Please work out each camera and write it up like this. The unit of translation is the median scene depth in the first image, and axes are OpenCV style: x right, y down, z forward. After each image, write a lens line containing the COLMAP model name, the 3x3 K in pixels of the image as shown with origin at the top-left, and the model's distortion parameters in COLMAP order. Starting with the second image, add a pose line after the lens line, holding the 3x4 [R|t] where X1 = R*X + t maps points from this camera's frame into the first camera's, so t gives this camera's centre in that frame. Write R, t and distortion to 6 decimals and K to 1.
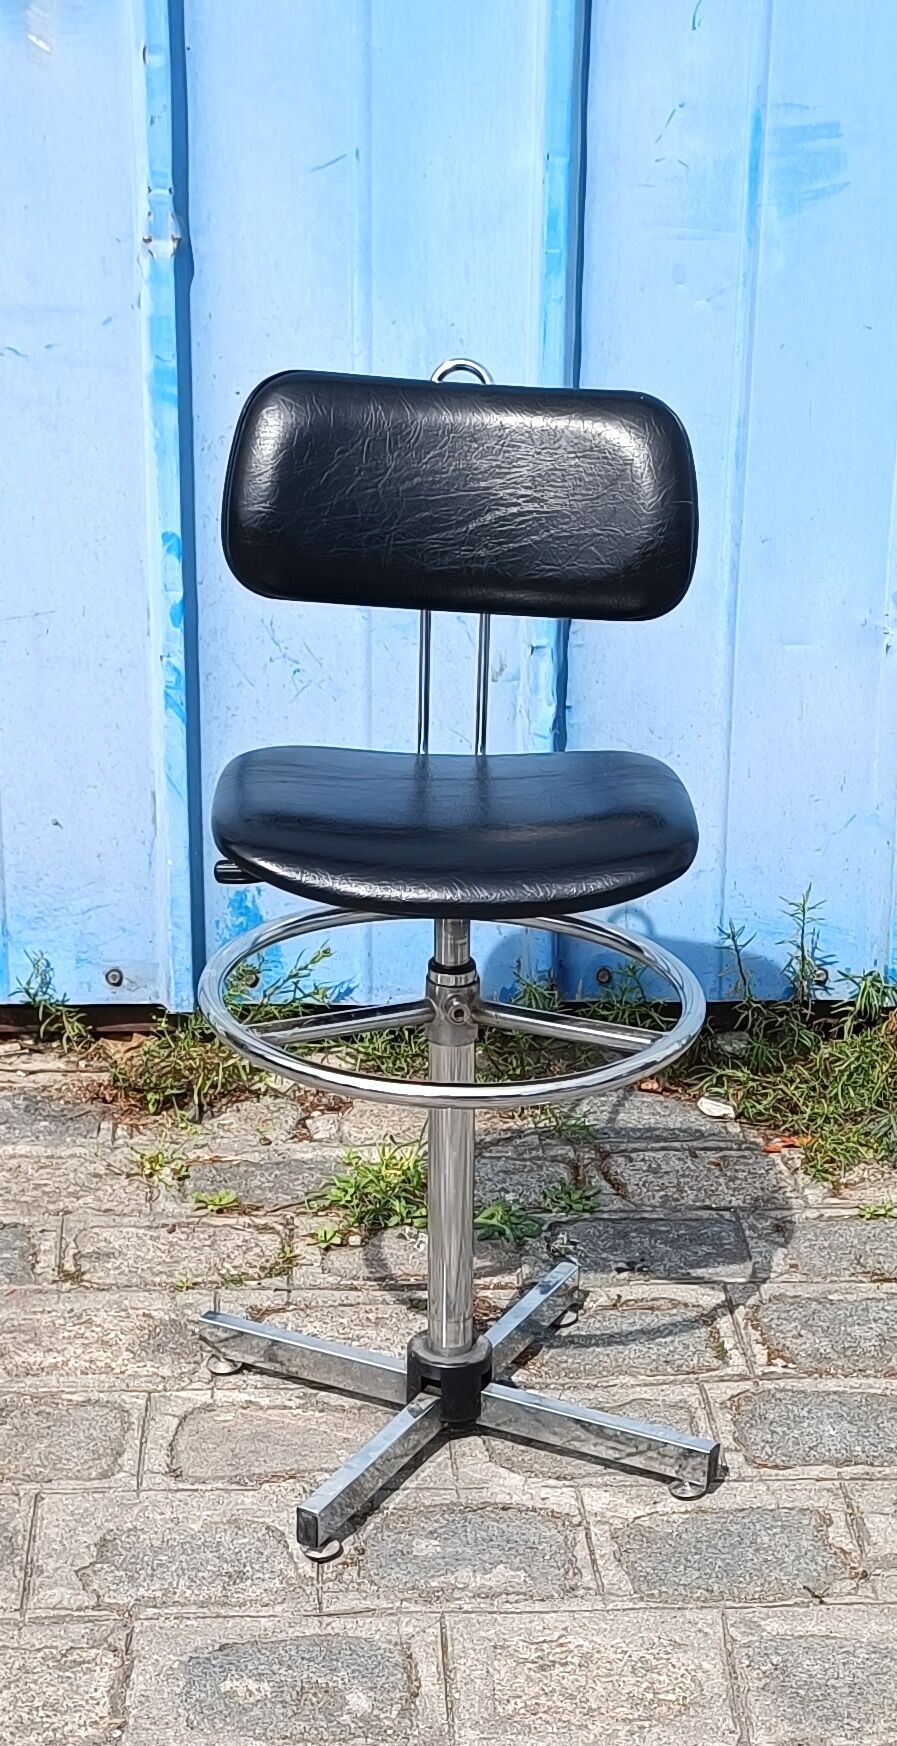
lens RADIAL K [[2764.5, 0, 481.5], [0, 2764.5, 1289.7], [0, 0, 1]] dist [0.245006, -1.051055]
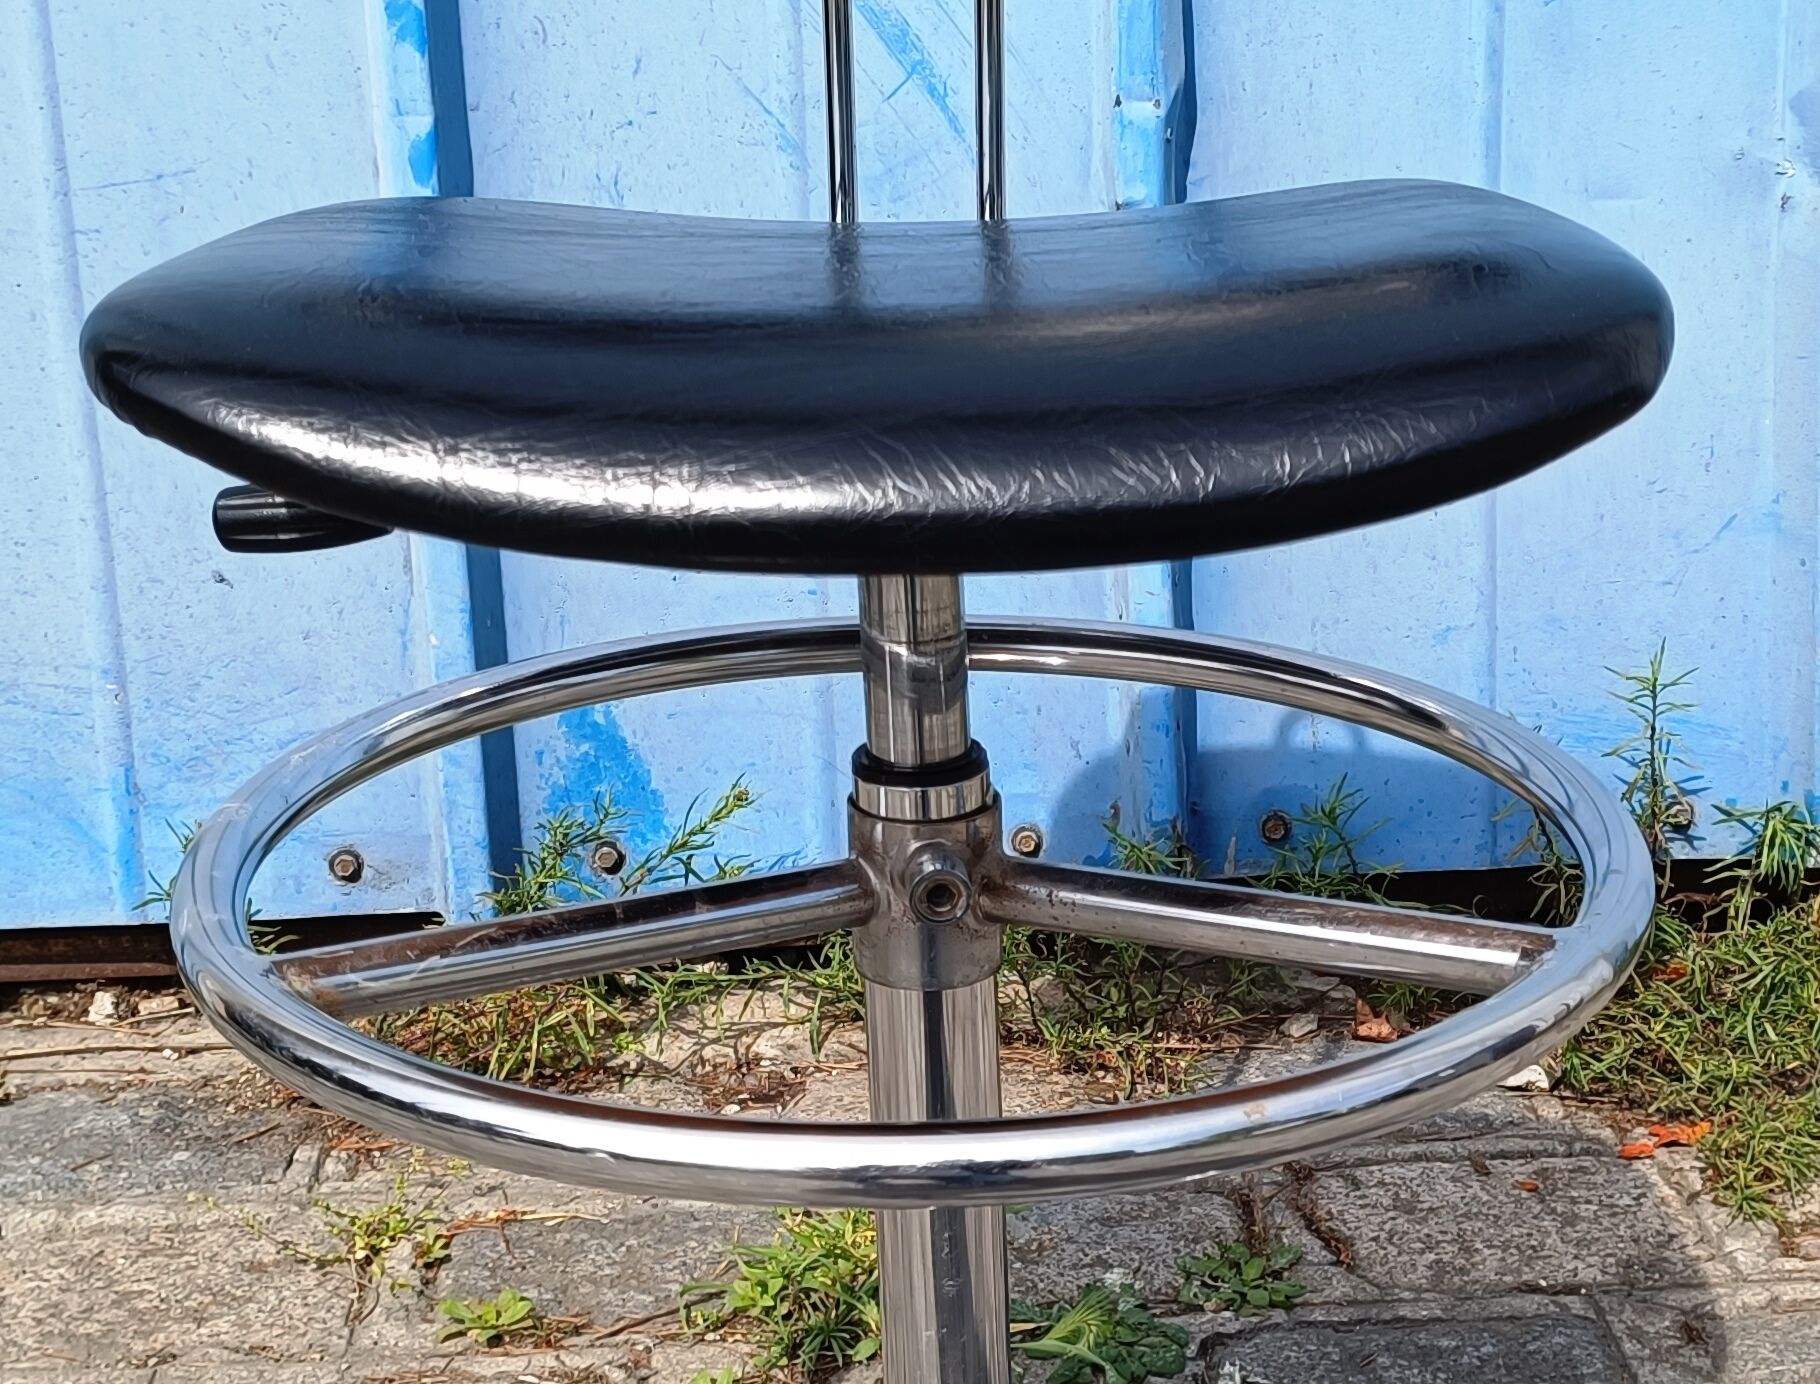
lens RADIAL K [[2878.3, 0, 1120.9], [0, 2878.3, 881.7], [0, 0, 1]] dist [0.134666, -0.720432]
pose [[0.999229, -0.036973, 0.013177, 0.007812], [0.038235, 0.992773, -0.113756, -0.047468], [-0.008876, 0.114172, 0.993421, 0.525380]]
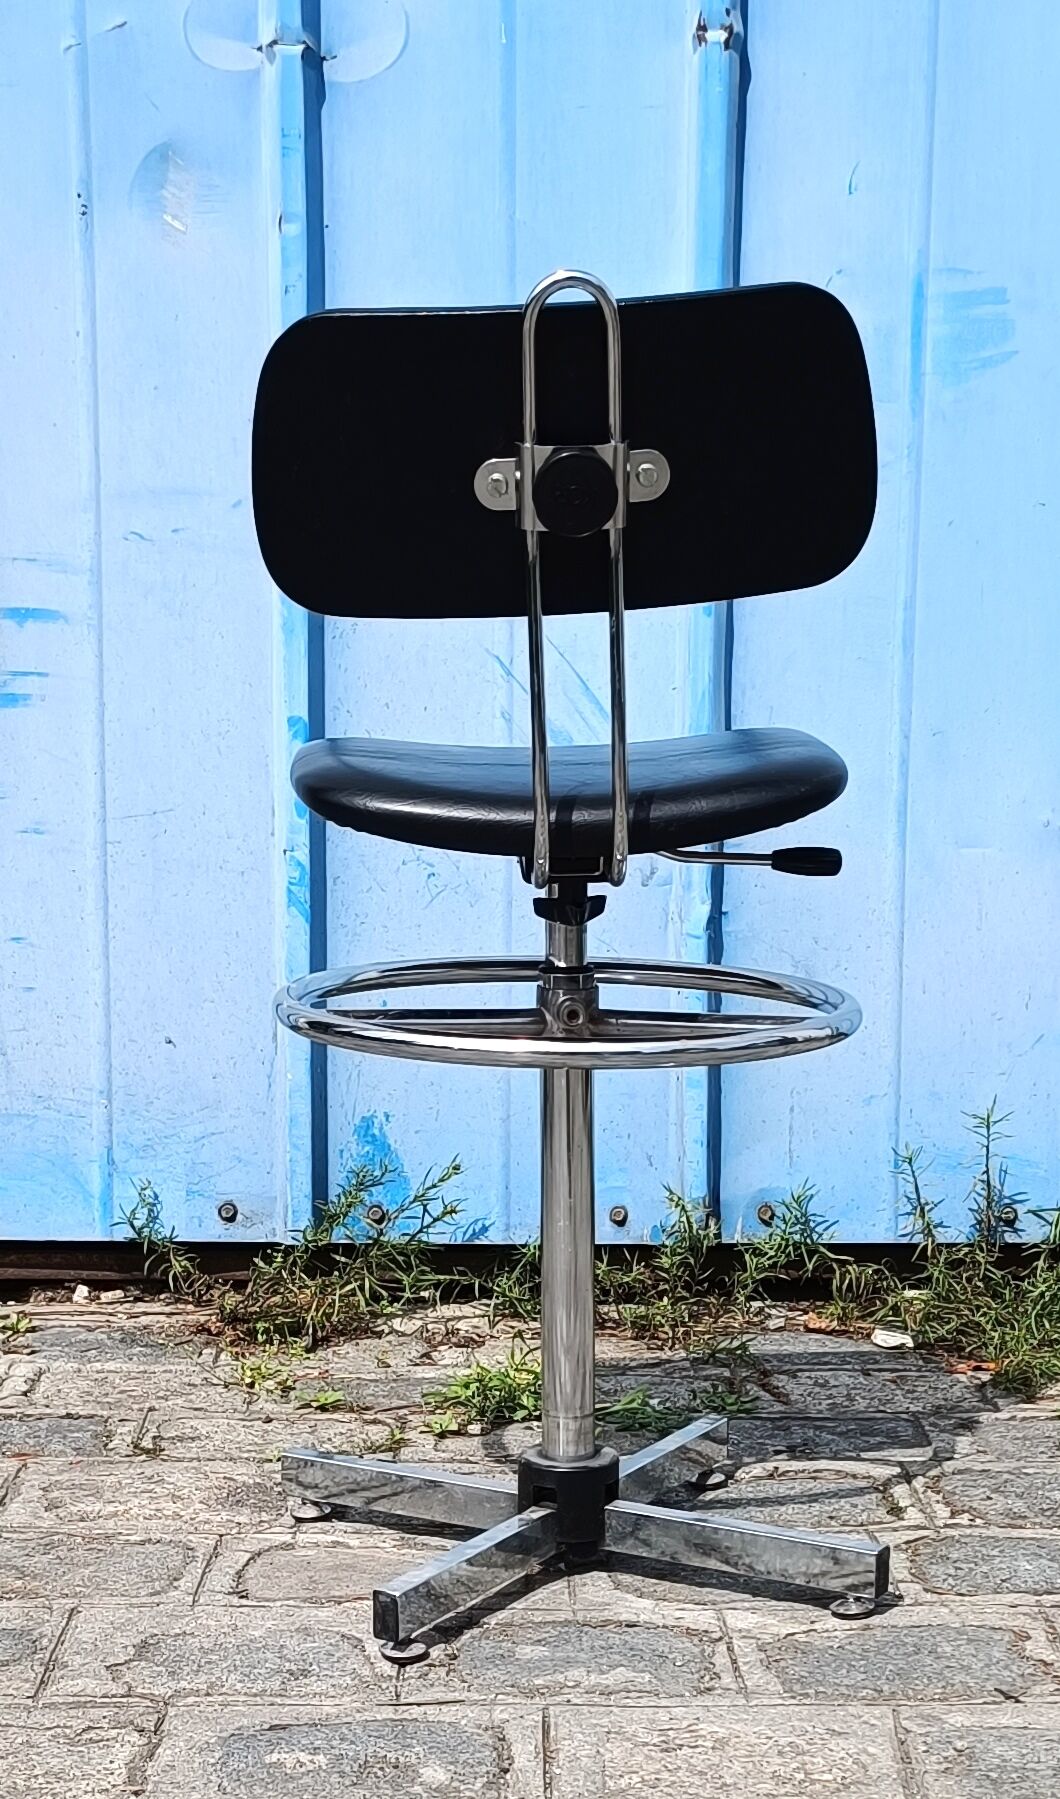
lens RADIAL K [[2732.4, 0, 538.4], [0, 2732.4, 1462.2], [0, 0, 1]] dist [0.204712, -0.870018]
pose [[0.998547, 0.001944, -0.053845, 0.021222], [-0.012139, 0.981773, -0.189669, 0.158642], [0.052495, 0.190047, 0.980370, 0.159330]]
